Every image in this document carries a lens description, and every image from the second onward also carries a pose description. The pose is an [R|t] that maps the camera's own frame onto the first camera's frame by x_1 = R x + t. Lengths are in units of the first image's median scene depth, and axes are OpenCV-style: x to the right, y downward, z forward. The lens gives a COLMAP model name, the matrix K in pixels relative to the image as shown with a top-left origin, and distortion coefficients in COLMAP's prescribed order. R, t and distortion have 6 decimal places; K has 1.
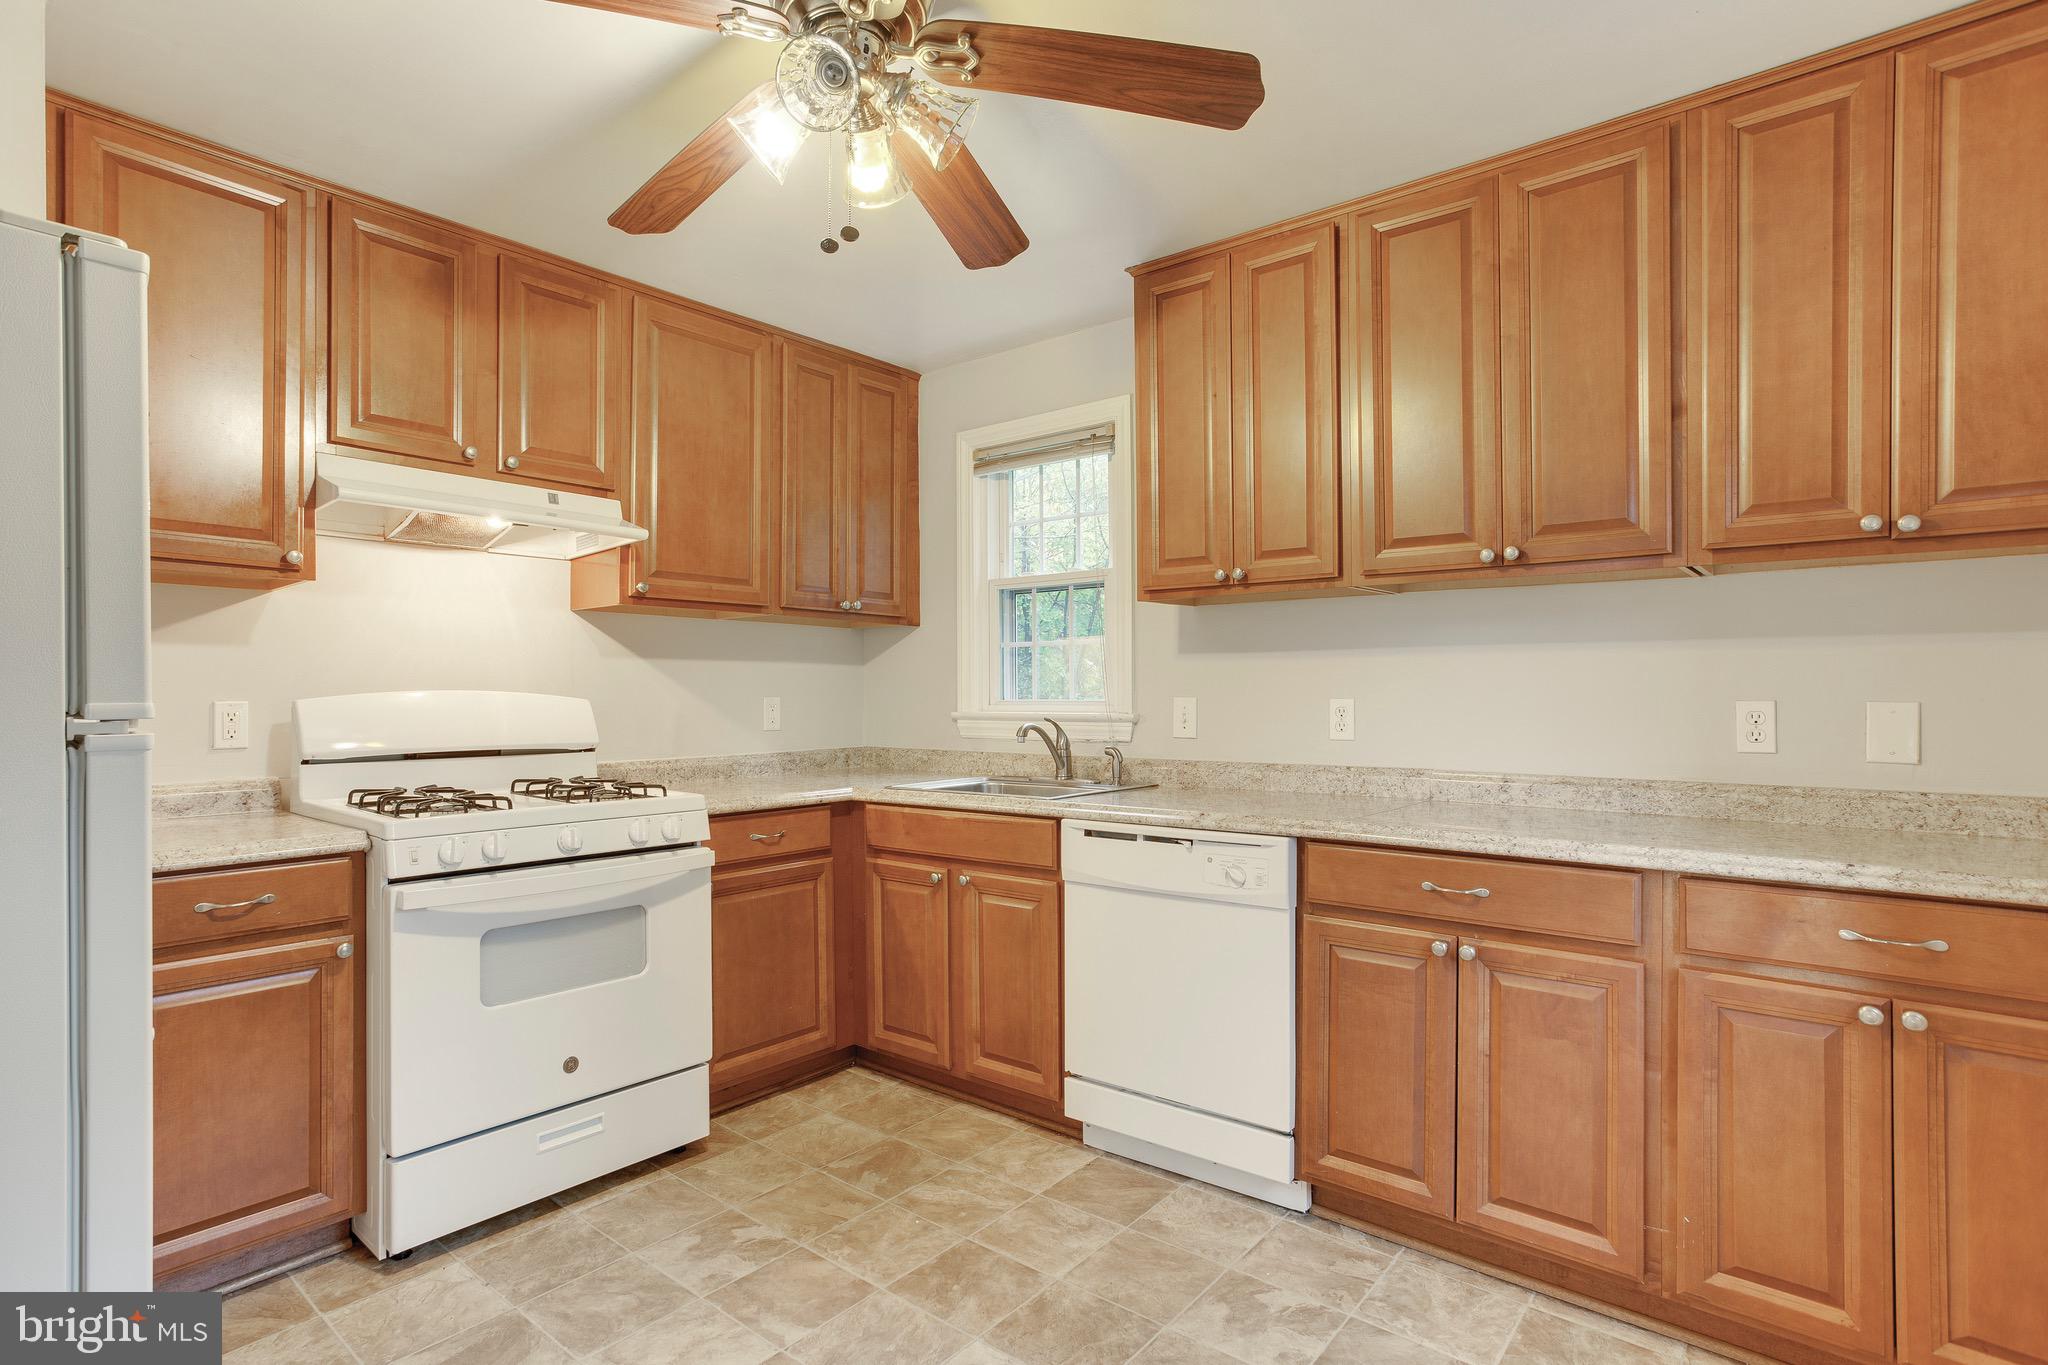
lens RADIAL K [[989.5, 0, 1016.9], [0, 989.5, 676.5], [0, 0, 1]] dist [-0.048395, 0.028071]
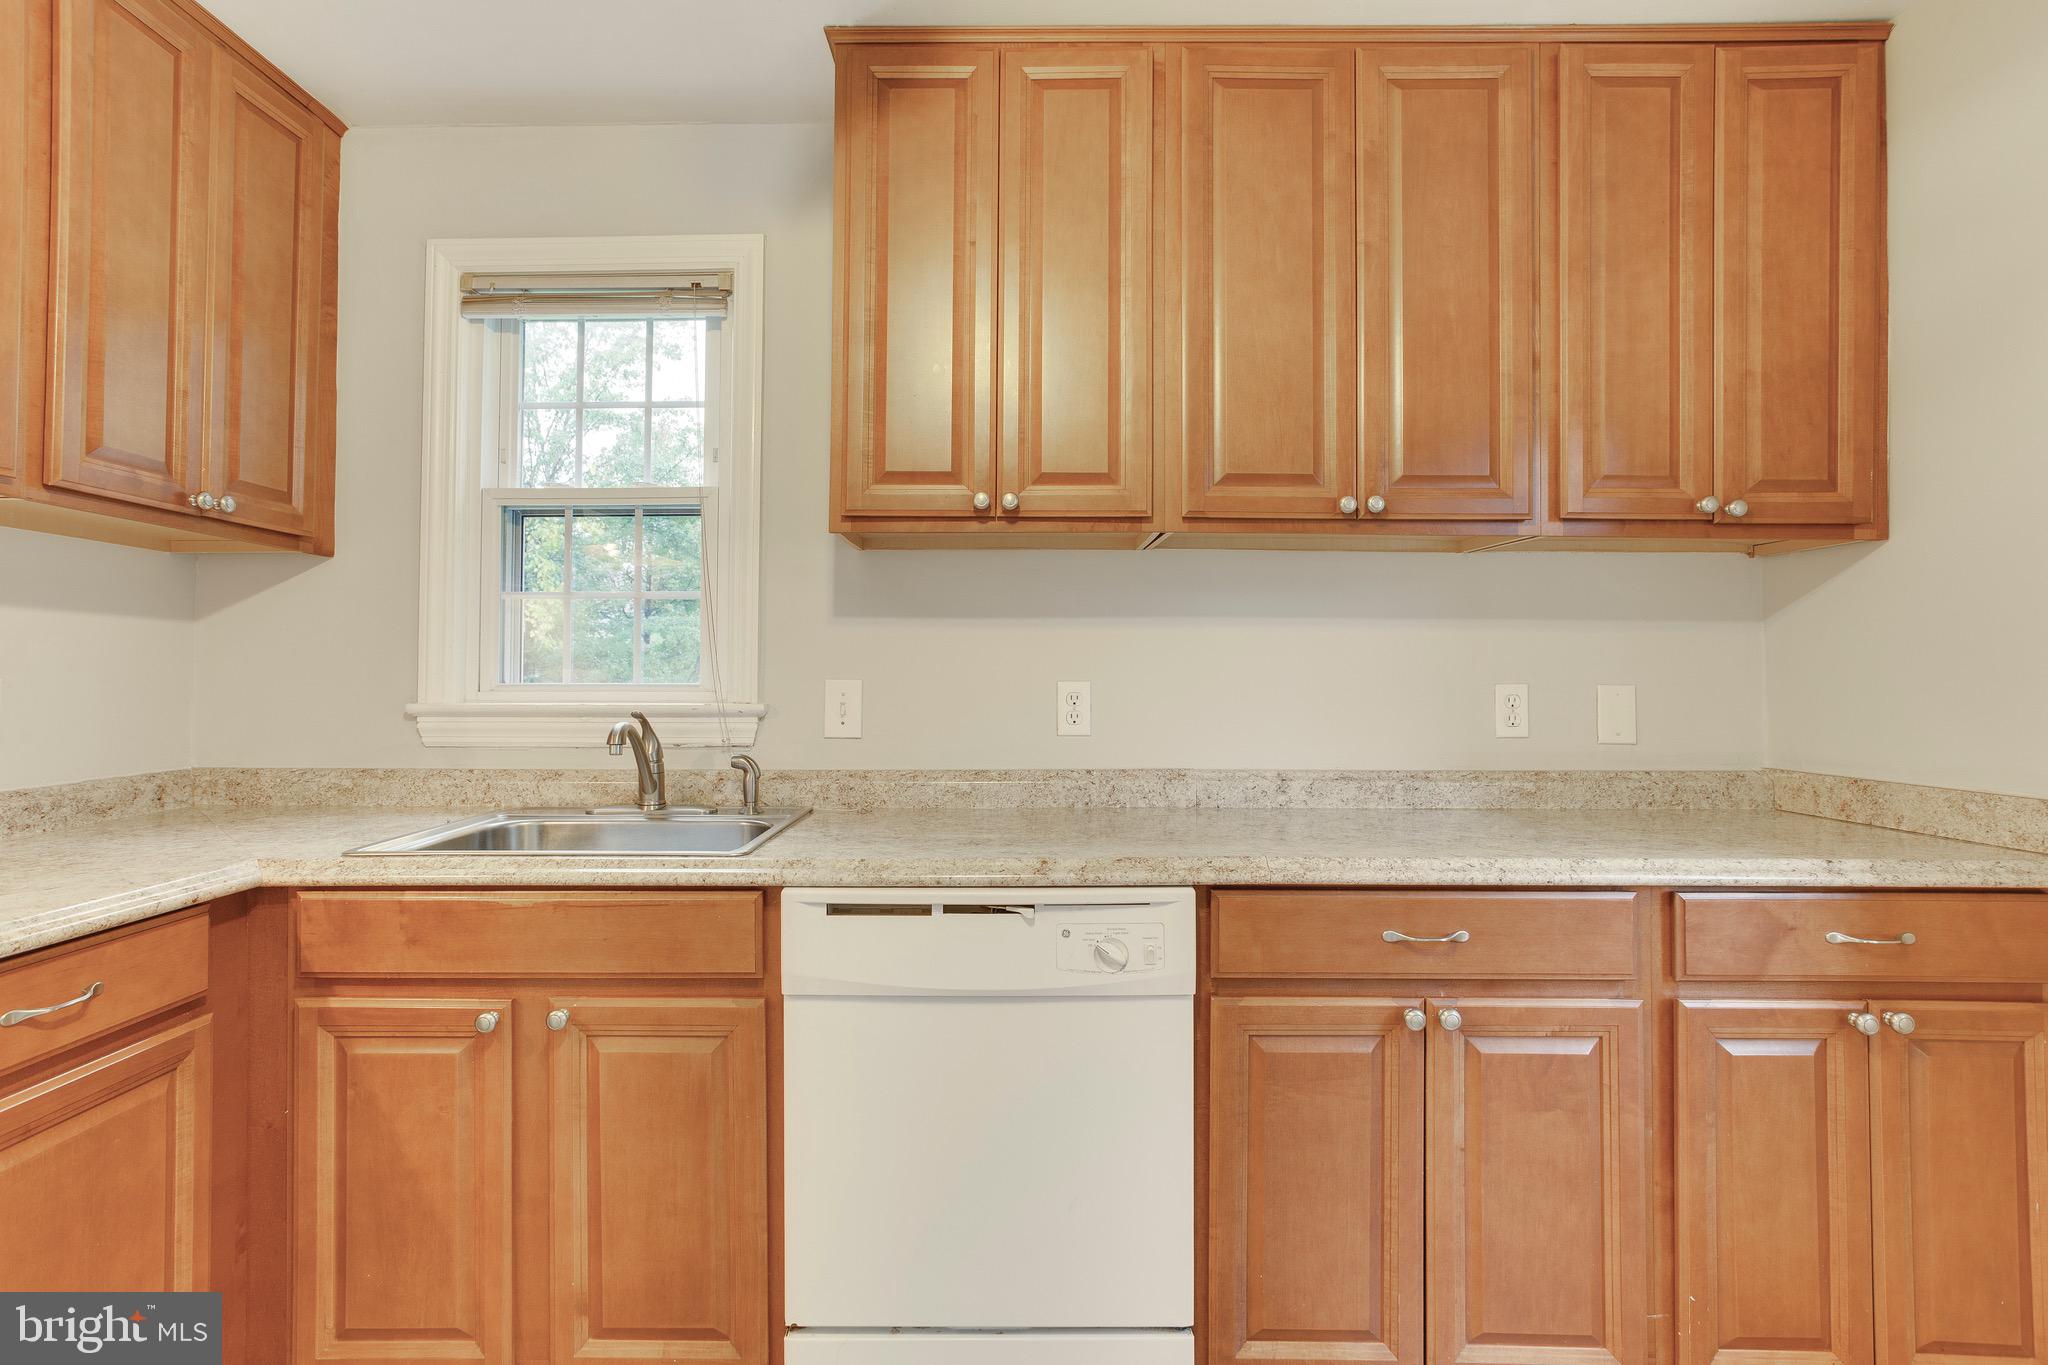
lens RADIAL K [[1002.2, 0, 1019.5], [0, 1002.2, 645.6], [0, 0, 1]] dist [-0.042785, 0.025428]
pose [[0.789172, 0.021268, 0.613804, -0.204696], [-0.013580, 0.999760, -0.017182, 0.009021], [-0.614022, 0.005224, 0.789271, 0.447253]]
